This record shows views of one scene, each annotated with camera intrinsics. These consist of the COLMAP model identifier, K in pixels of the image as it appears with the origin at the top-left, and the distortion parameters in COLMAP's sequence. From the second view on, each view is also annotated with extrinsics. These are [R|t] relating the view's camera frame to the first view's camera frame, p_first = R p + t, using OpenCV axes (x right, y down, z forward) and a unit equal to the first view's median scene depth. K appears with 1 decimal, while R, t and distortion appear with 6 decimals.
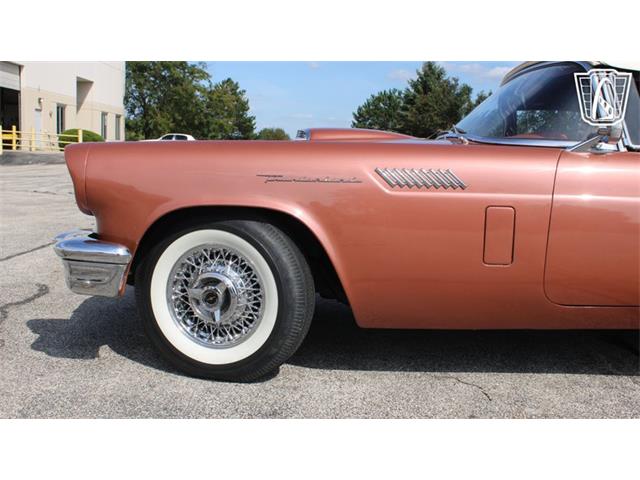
lens RADIAL K [[700.4, 0, 317.1], [0, 700.4, 247.6], [0, 0, 1]] dist [-0.071784, 0.019698]
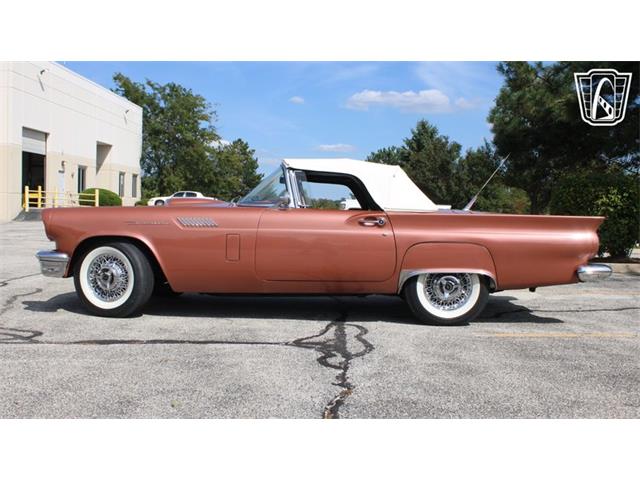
lens RADIAL K [[753.8, 0, 320.0], [0, 753.8, 240.0], [0, 0, 1]] dist [-0.064644, 0.013745]
pose [[0.998173, -0.008650, -0.059793, 0.076708], [0.003220, 0.995909, -0.090307, 0.019541], [0.060330, 0.089949, 0.994117, -0.151287]]
